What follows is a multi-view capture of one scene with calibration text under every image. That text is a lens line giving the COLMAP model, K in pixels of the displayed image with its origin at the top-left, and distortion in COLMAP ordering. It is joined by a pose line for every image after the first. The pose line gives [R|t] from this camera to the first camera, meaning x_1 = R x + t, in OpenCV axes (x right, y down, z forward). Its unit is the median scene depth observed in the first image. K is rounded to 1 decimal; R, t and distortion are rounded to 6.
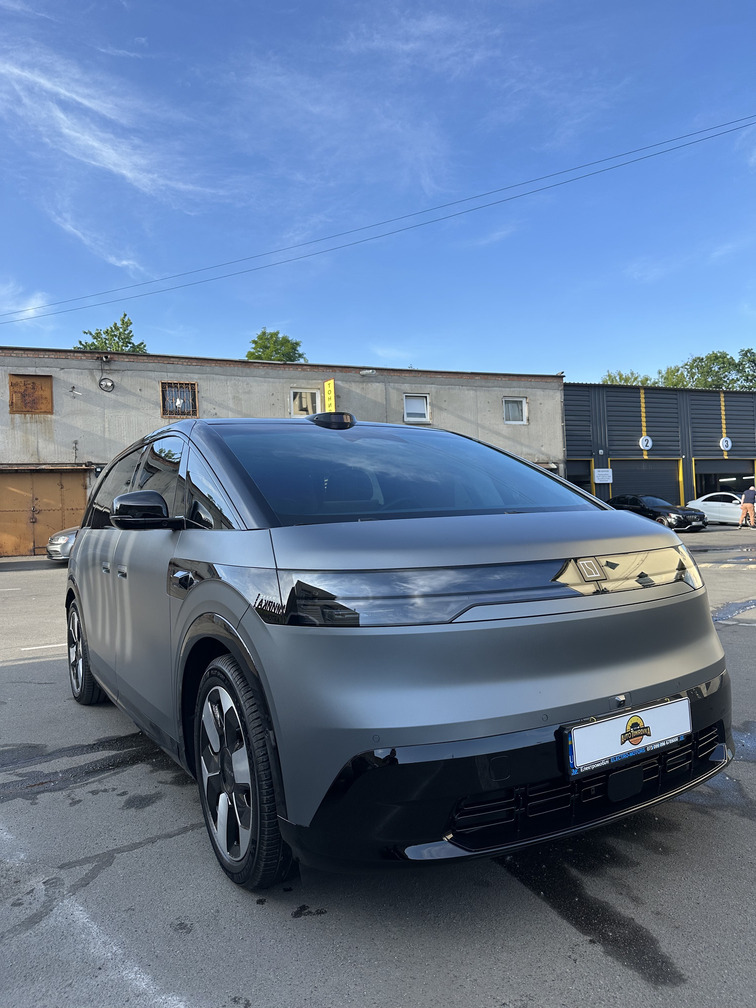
lens RADIAL K [[771.7, 0, 381.7], [0, 771.7, 503.3], [0, 0, 1]] dist [0.008444, -0.002069]
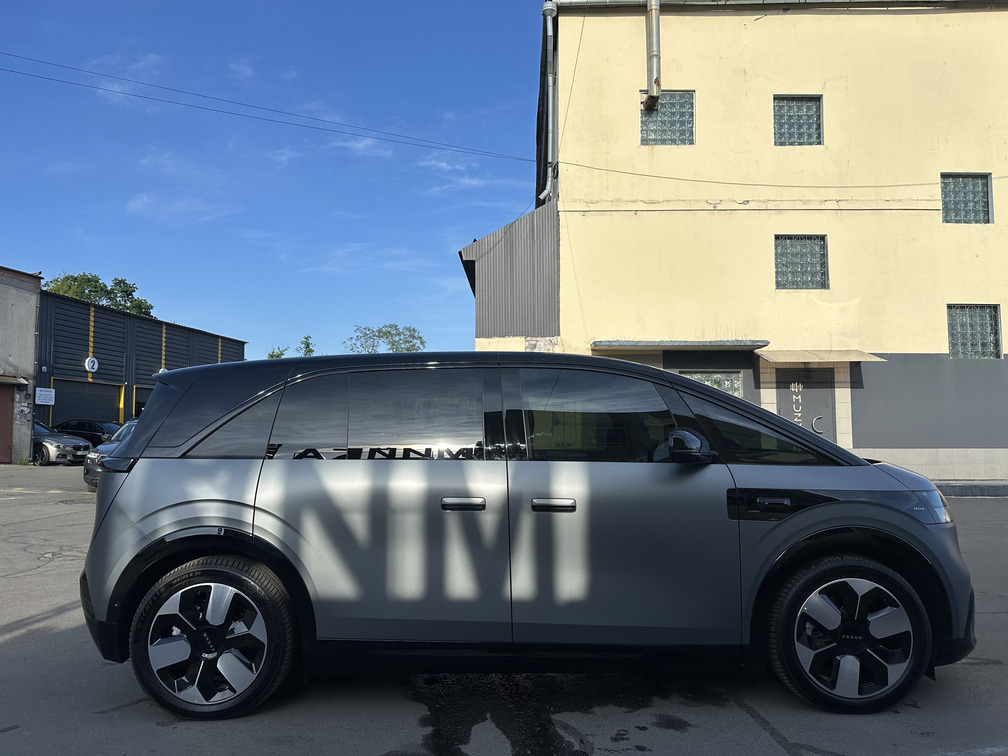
lens RADIAL K [[771.7, 0, 509.2], [0, 771.7, 385.5], [0, 0, 1]] dist [0.008444, -0.002069]
pose [[0.438216, 0.093652, 0.893978, -0.265901], [-0.039542, 0.995603, -0.084915, 0.005771], [-0.898000, 0.001861, 0.439992, 0.142362]]
